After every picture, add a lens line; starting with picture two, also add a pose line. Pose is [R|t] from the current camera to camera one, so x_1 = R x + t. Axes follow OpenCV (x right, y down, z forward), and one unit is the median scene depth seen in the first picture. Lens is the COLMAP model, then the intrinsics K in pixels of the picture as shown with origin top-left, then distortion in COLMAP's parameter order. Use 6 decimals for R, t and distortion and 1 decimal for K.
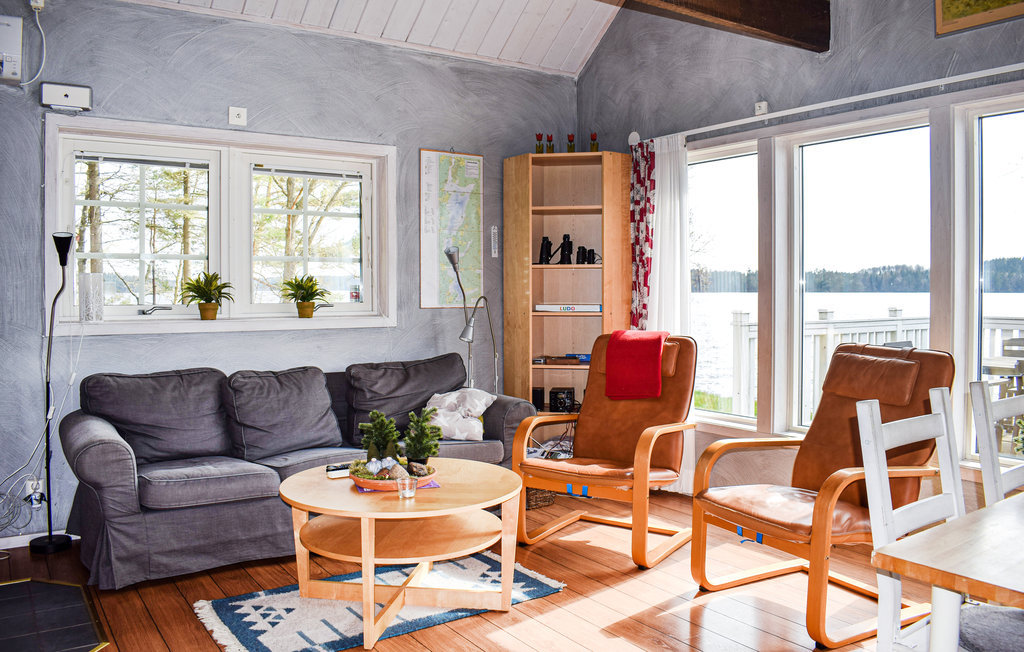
lens RADIAL K [[795.9, 0, 536.8], [0, 795.9, 281.4], [0, 0, 1]] dist [-0.078942, 0.001312]
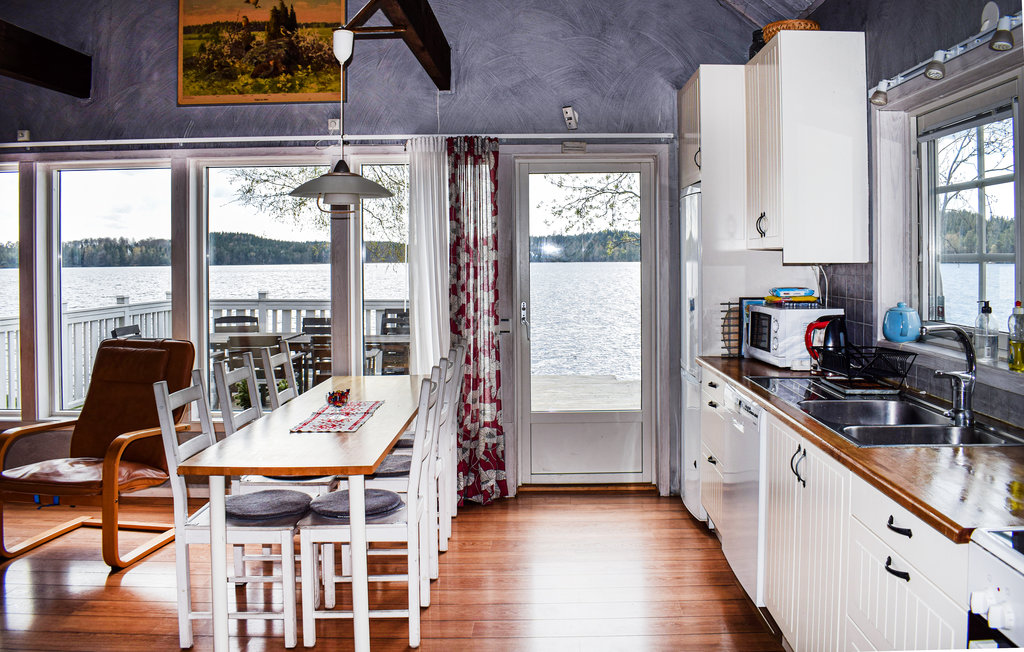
lens RADIAL K [[795.9, 0, 536.8], [0, 795.9, 281.4], [0, 0, 1]] dist [-0.078942, 0.001312]
pose [[0.589396, -0.027170, 0.807387, -0.201334], [0.002054, 0.999481, 0.032135, -0.051273], [-0.807841, -0.017282, 0.589146, -0.283732]]
